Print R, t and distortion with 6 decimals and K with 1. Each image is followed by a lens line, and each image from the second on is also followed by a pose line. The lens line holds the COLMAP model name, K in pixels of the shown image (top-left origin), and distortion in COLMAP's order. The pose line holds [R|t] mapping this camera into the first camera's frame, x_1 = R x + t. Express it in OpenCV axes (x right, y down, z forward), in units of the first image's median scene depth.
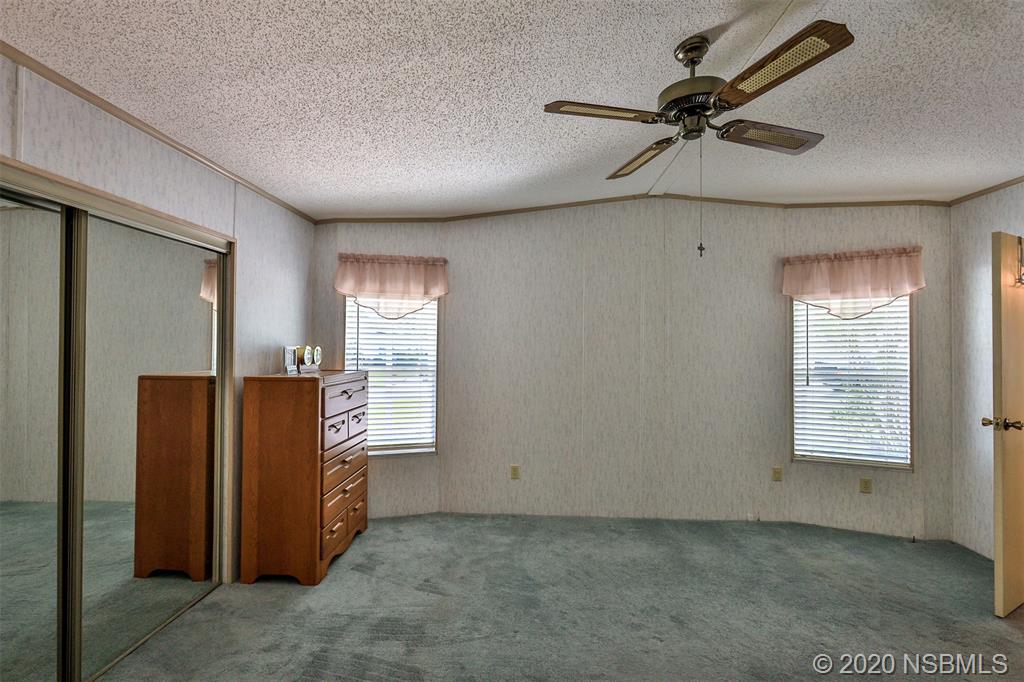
lens RADIAL K [[474.8, 0, 504.2], [0, 474.8, 342.3], [0, 0, 1]] dist [-0.008209, 0.001336]
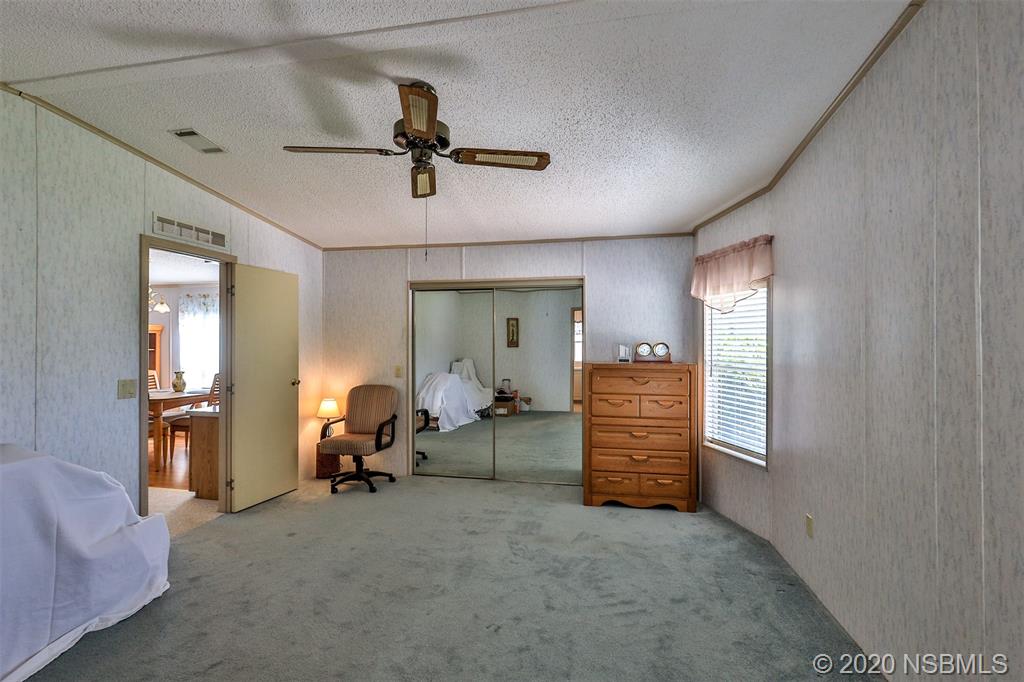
lens RADIAL K [[474.8, 0, 505.2], [0, 474.8, 338.9], [0, 0, 1]] dist [-0.008209, 0.001336]
pose [[-0.147630, -0.012750, -0.988960, 0.804409], [0.012422, 0.999814, -0.014744, 0.012257], [0.988965, -0.014461, -0.147444, 0.718953]]
